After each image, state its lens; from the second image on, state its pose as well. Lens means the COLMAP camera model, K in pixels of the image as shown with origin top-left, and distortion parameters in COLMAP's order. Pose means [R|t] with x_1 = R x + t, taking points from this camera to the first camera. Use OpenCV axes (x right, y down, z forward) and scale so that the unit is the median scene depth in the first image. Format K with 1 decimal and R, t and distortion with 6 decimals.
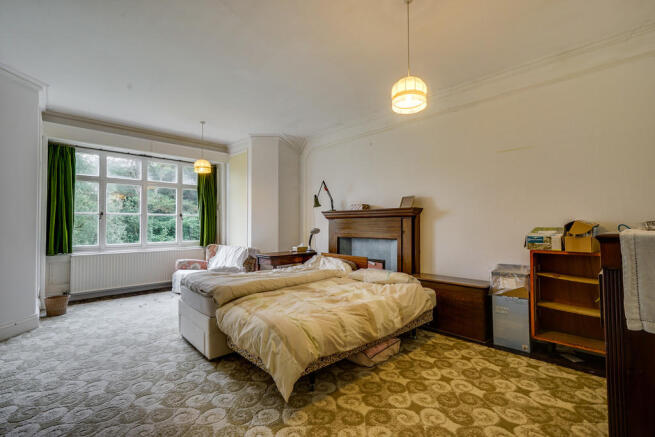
lens RADIAL K [[296.9, 0, 326.3], [0, 296.9, 220.2], [0, 0, 1]] dist [-0.000008, 0.000361]
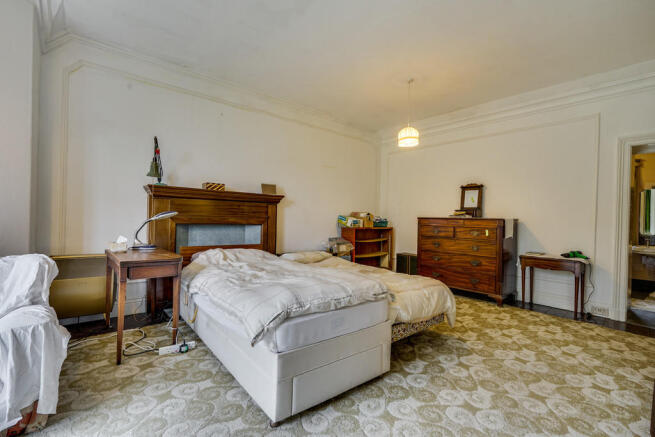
lens RADIAL K [[296.9, 0, 326.6], [0, 296.9, 217.7], [0, 0, 1]] dist [-0.000008, 0.000361]
pose [[0.052363, 0.005344, 0.998614, -1.253487], [-0.041830, 0.999120, -0.003153, 0.054233], [-0.997752, -0.041607, 0.052540, 1.168122]]
